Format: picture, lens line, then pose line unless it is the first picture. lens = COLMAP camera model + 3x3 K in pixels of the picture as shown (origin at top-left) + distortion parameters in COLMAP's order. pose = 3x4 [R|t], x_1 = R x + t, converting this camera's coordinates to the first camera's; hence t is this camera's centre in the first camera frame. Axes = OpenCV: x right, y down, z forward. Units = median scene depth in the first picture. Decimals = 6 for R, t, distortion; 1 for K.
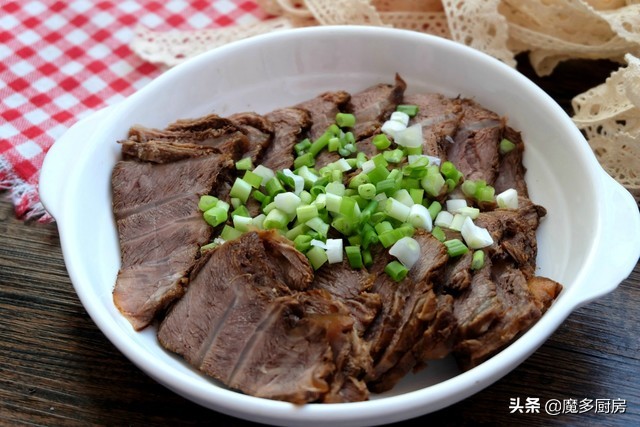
lens RADIAL K [[1373.8, 0, 320.0], [0, 1373.8, 213.5], [0, 0, 1]] dist [0.065283, -0.094083]
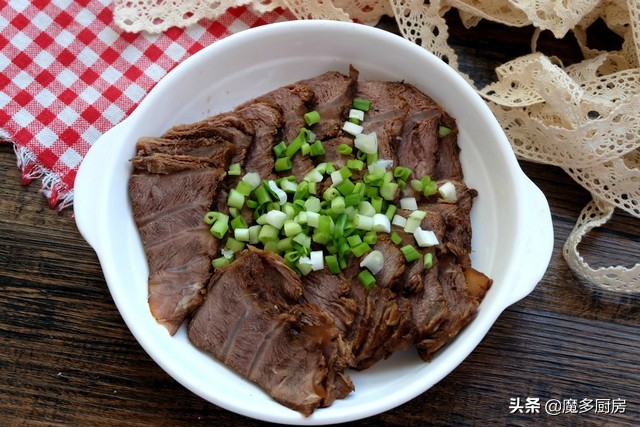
lens RADIAL K [[1373.8, 0, 320.0], [0, 1373.8, 213.5], [0, 0, 1]] dist [0.065283, -0.094083]
pose [[0.995017, -0.090333, 0.042209, -0.036404], [0.066256, 0.915366, 0.397134, -0.513467], [-0.074511, -0.392358, 0.916789, -0.162713]]
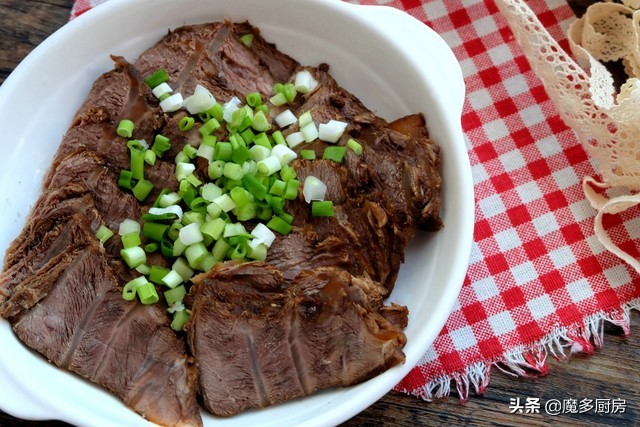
lens RADIAL K [[1373.8, 0, 320.0], [0, 1373.8, 213.5], [0, 0, 1]] dist [0.065283, -0.094083]
pose [[0.604593, -0.725542, 0.328718, -0.294115], [0.579237, 0.683752, 0.443809, -0.422625], [-0.546764, -0.077918, 0.833653, 0.085347]]
